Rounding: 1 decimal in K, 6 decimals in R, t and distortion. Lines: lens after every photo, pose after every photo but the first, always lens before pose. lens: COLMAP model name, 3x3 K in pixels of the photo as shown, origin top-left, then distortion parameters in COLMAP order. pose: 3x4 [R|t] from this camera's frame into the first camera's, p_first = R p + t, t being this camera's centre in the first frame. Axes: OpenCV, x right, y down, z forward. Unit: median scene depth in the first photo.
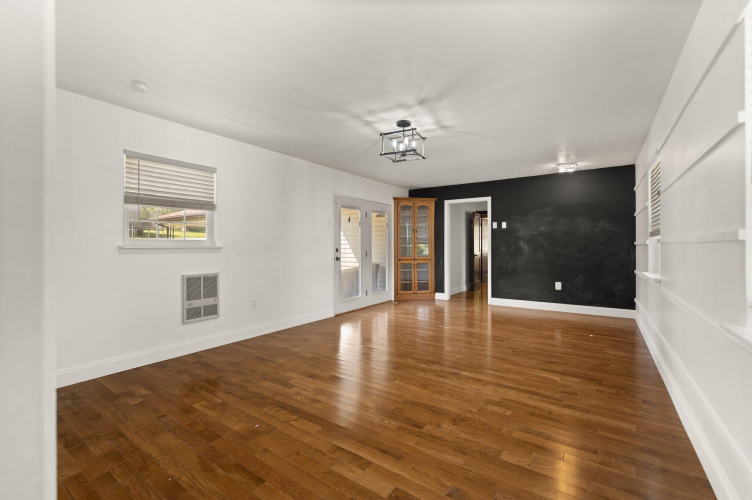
lens RADIAL K [[324.0, 0, 368.6], [0, 324.0, 246.7], [0, 0, 1]] dist [0.001618, 0.000114]
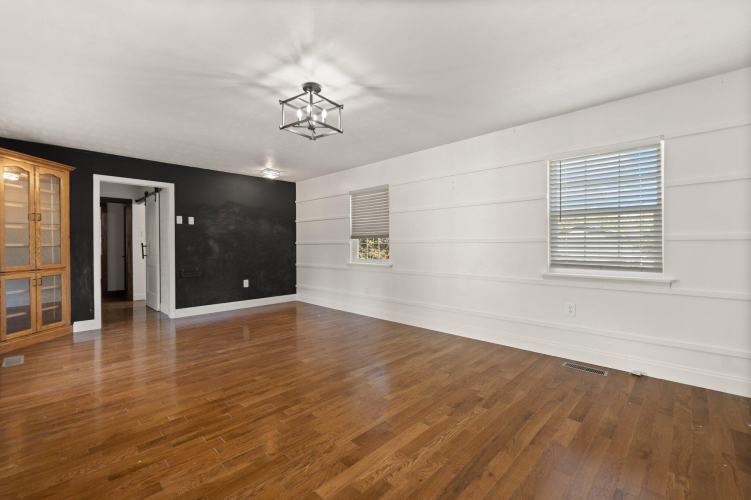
lens RADIAL K [[325.2, 0, 372.9], [0, 325.2, 245.3], [0, 0, 1]] dist [-0.000950, -0.000220]
pose [[0.153700, 0.000085, 0.988117, -0.554475], [0.006001, 0.999981, -0.001019, 0.002708], [-0.988099, 0.006087, 0.153697, 0.631890]]
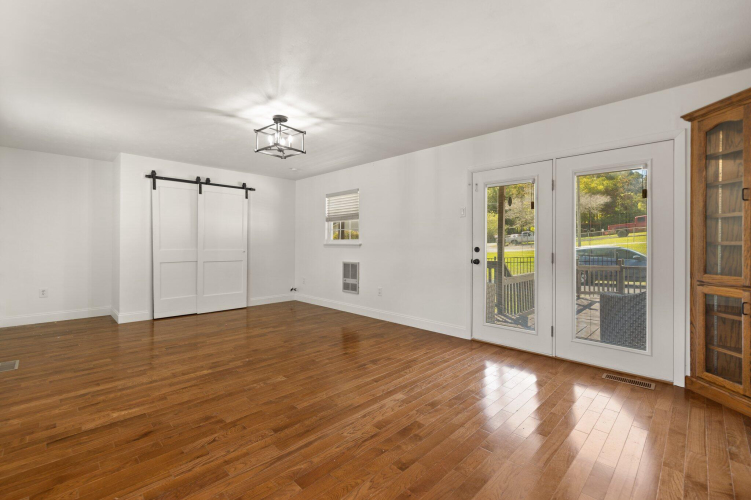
lens RADIAL K [[325.2, 0, 372.9], [0, 325.2, 245.3], [0, 0, 1]] dist [-0.000950, -0.000220]
pose [[-0.154516, 0.002789, -0.987986, 0.889315], [-0.005145, 0.999980, 0.003627, -0.000023], [0.987977, 0.005643, -0.154498, 1.228793]]
